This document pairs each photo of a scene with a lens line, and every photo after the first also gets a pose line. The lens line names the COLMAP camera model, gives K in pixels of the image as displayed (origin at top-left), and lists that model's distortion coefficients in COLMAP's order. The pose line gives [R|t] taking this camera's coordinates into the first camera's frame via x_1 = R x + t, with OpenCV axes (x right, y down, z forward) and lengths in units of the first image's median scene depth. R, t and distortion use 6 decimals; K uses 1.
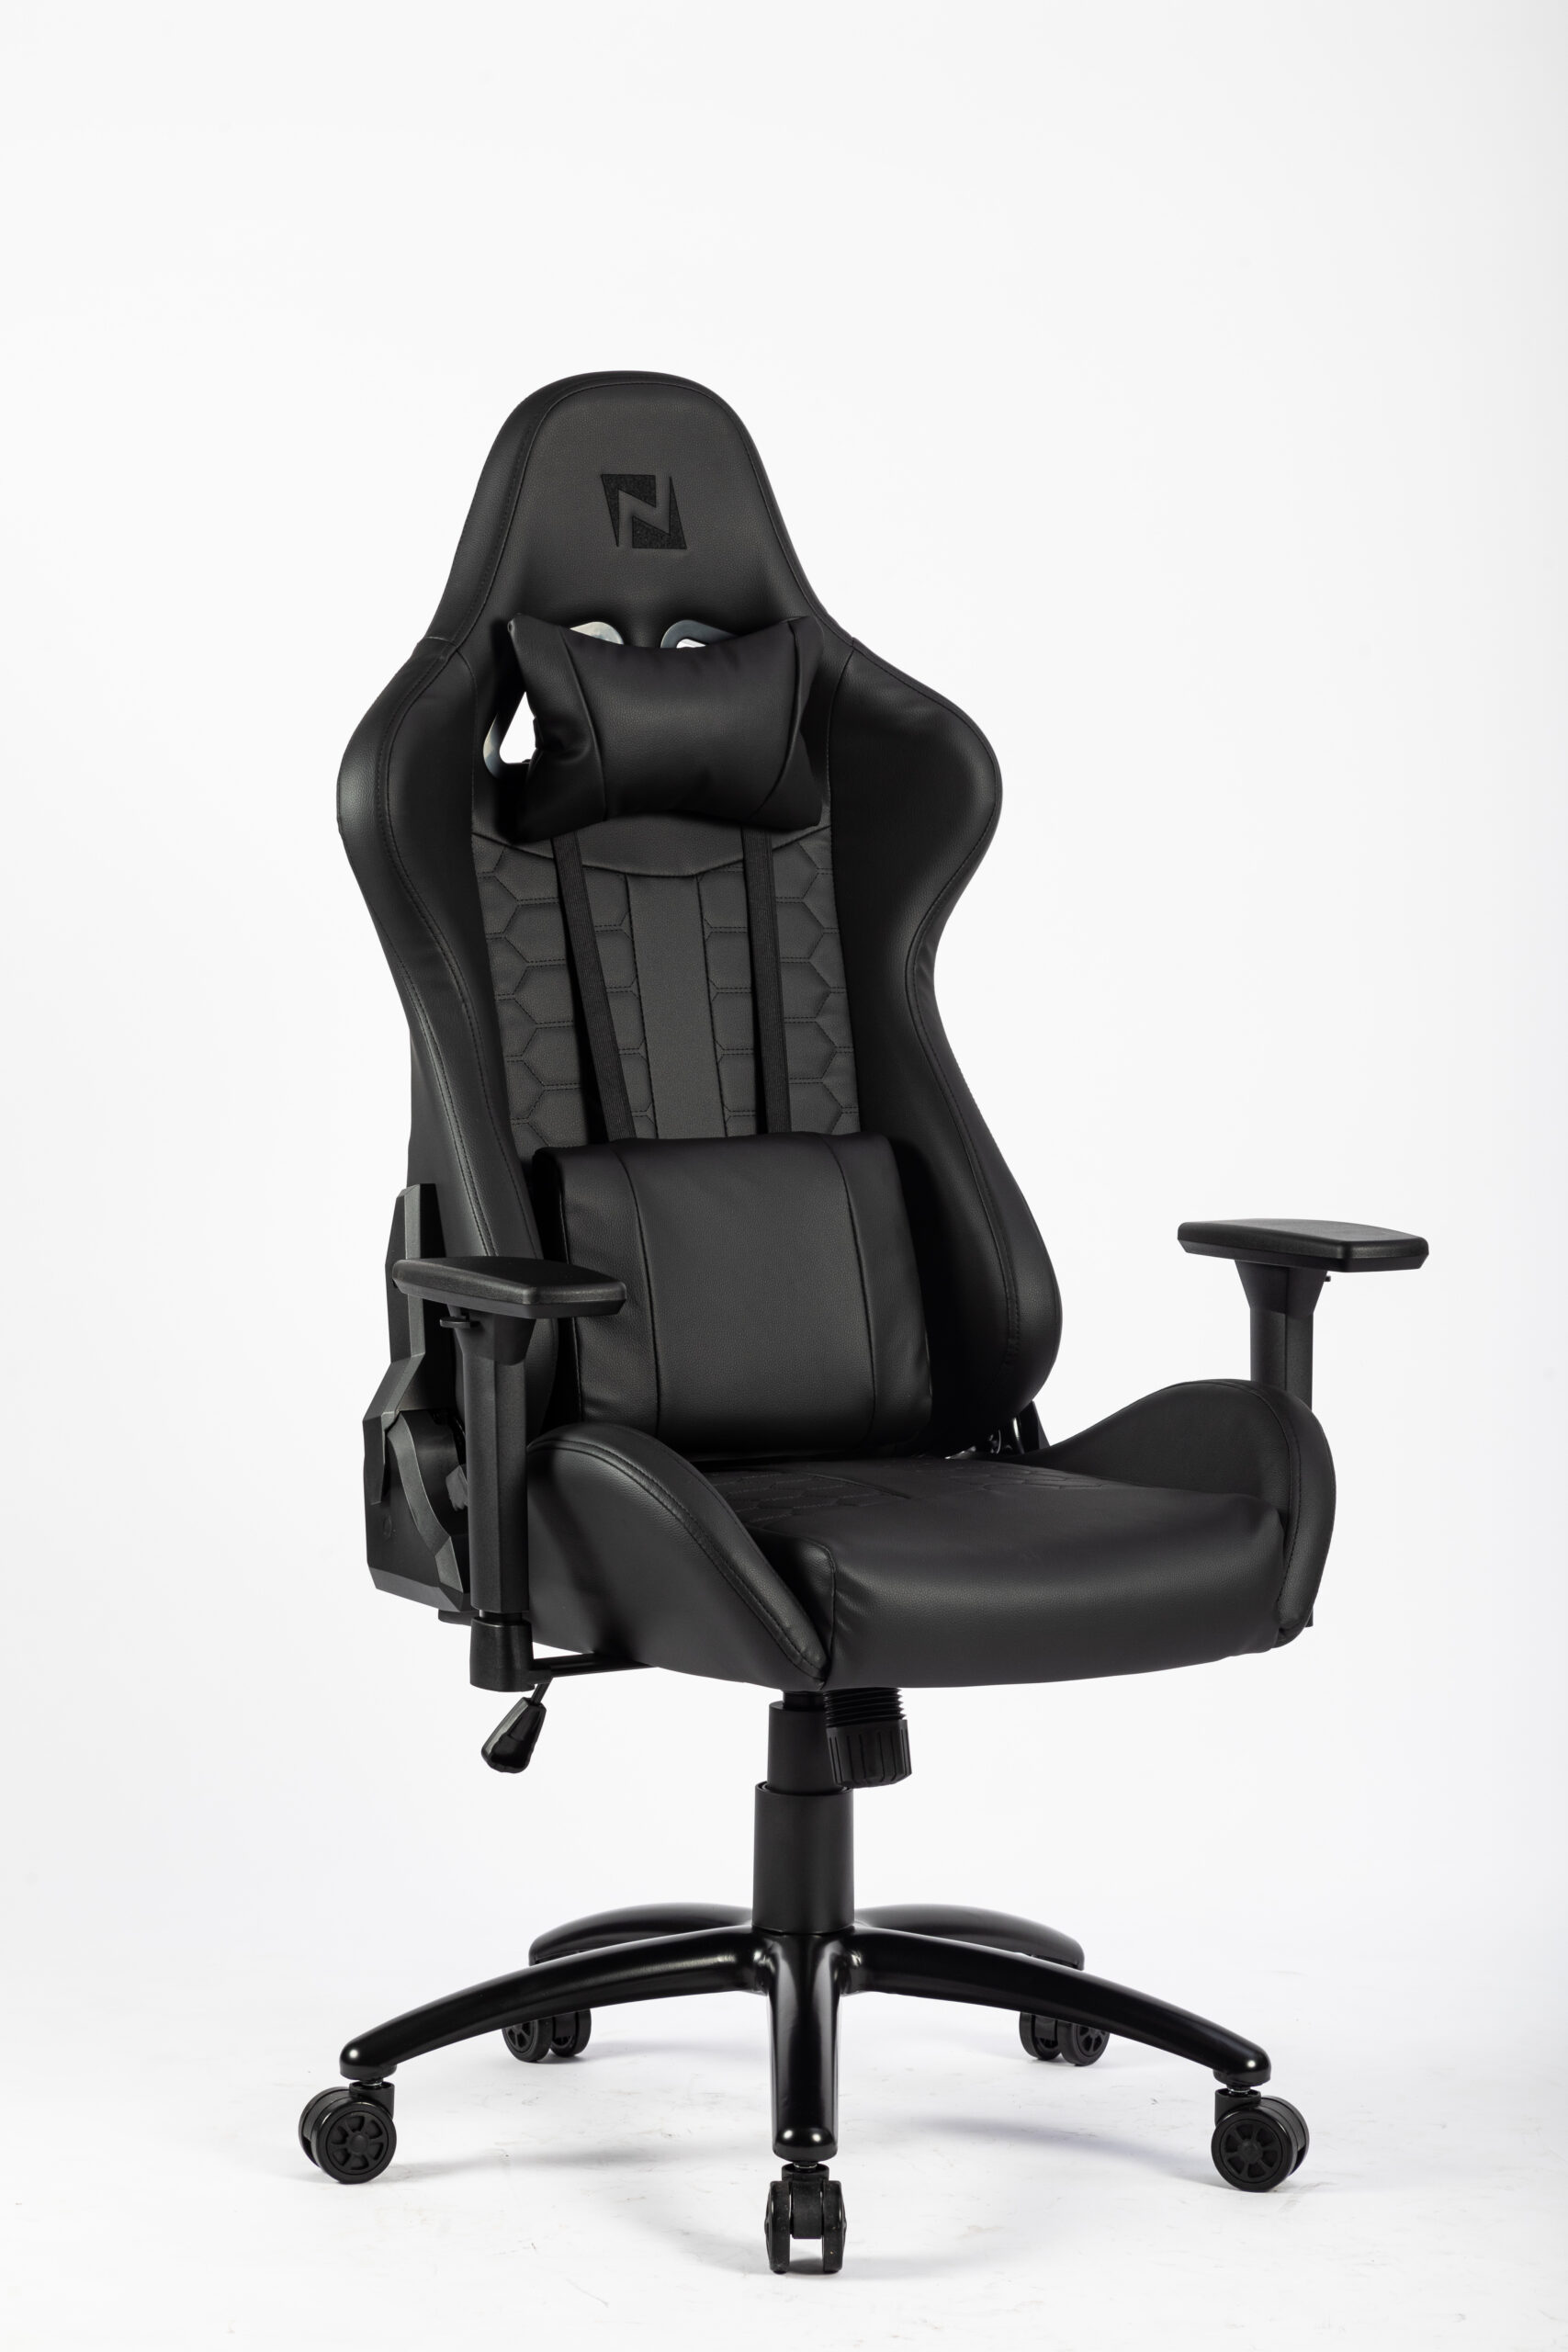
lens RADIAL K [[6394.6, 0, 727.8], [0, 6394.6, 1034.2], [0, 0, 1]] dist [-0.057316, 0.000000]
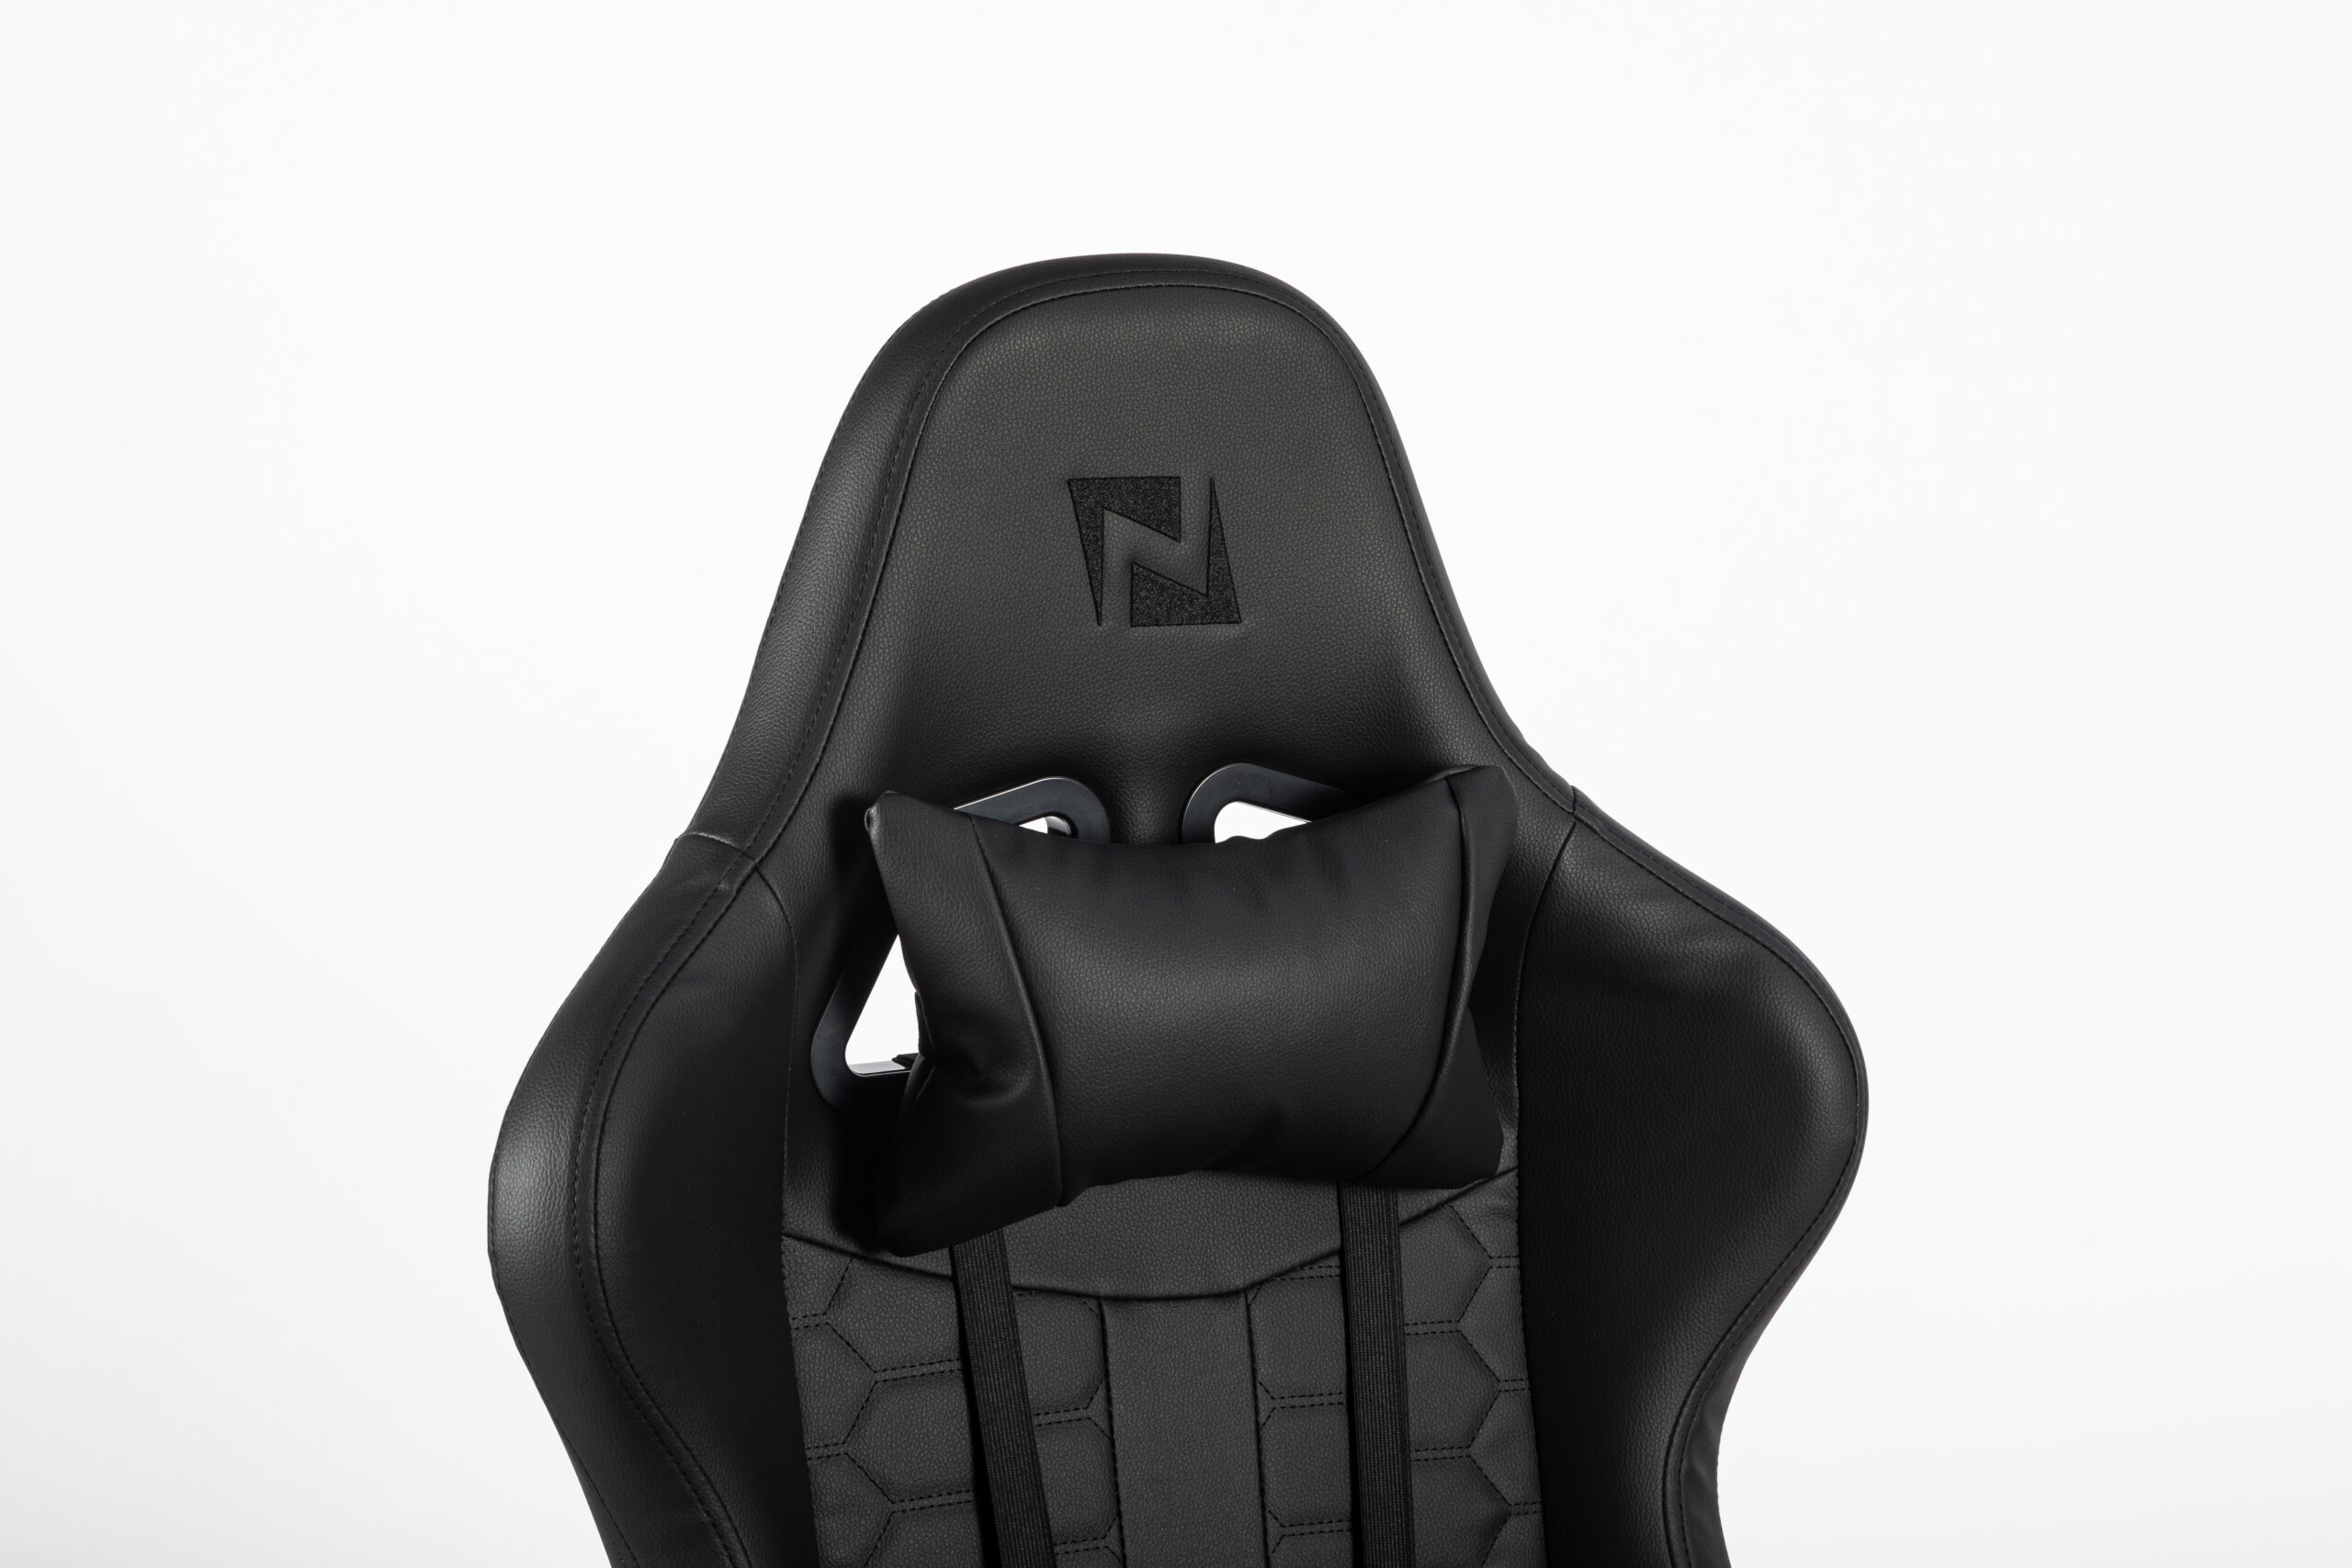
lens RADIAL K [[6625.3, 0, 1172.2], [0, 6625.3, 783.9], [0, 0, 1]] dist [-0.033377, 0.000000]
pose [[0.999713, 0.023931, -0.000540, -0.011196], [-0.023815, 0.996609, 0.078760, -0.103728], [0.002423, -0.078725, 0.996893, 0.502088]]
